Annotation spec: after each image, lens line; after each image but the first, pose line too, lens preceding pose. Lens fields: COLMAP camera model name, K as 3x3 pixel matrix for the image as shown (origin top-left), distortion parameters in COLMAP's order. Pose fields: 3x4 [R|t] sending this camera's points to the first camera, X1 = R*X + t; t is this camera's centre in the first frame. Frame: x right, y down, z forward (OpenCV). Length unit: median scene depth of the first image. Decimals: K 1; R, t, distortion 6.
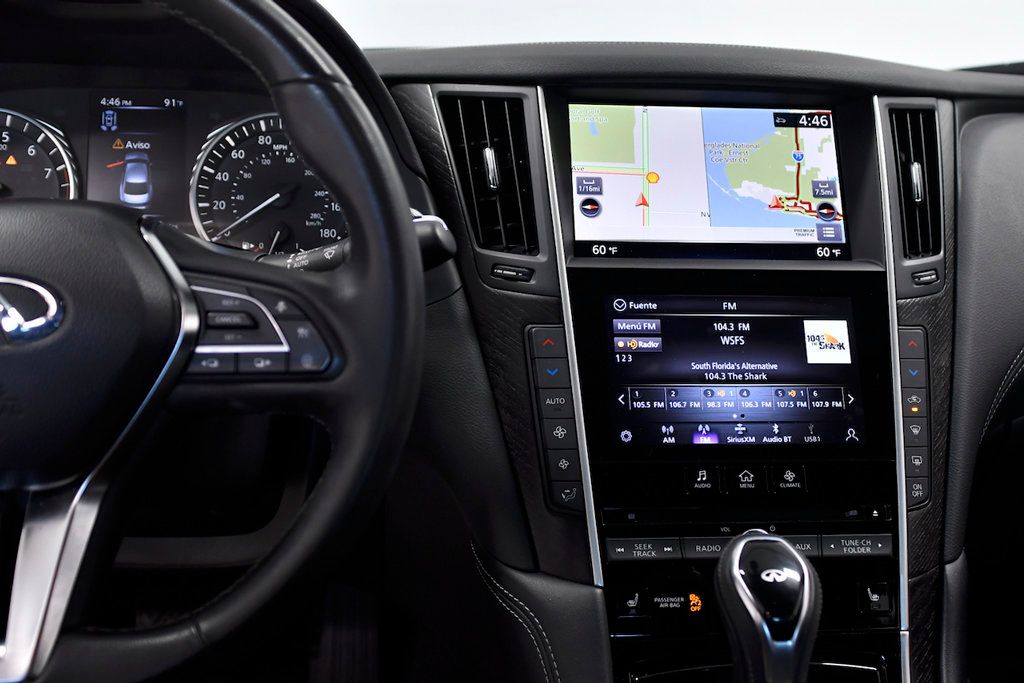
lens RADIAL K [[1331.7, 0, 511.3], [0, 1331.7, 337.5], [0, 0, 1]] dist [-0.008770, 0.000000]
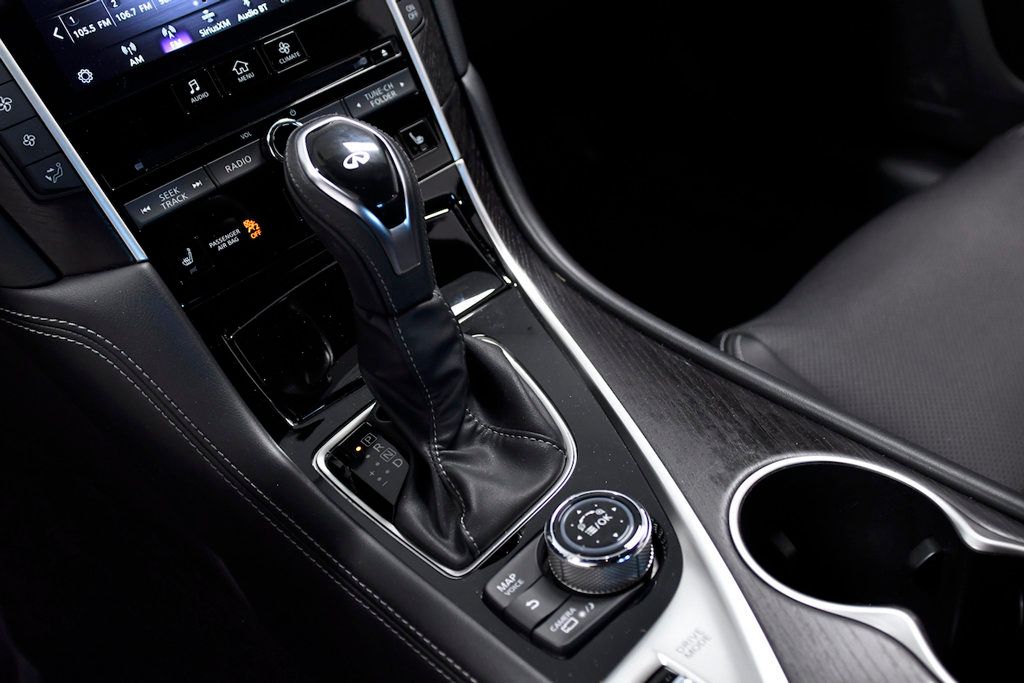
lens RADIAL K [[1159.0, 0, 510.6], [0, 1159.0, 343.1], [0, 0, 1]] dist [-0.035446, 0.000000]
pose [[0.796393, -0.466054, 0.385423, -0.049212], [0.309091, 0.861435, 0.402979, 0.013048], [-0.519827, -0.201799, 0.830095, 0.266459]]
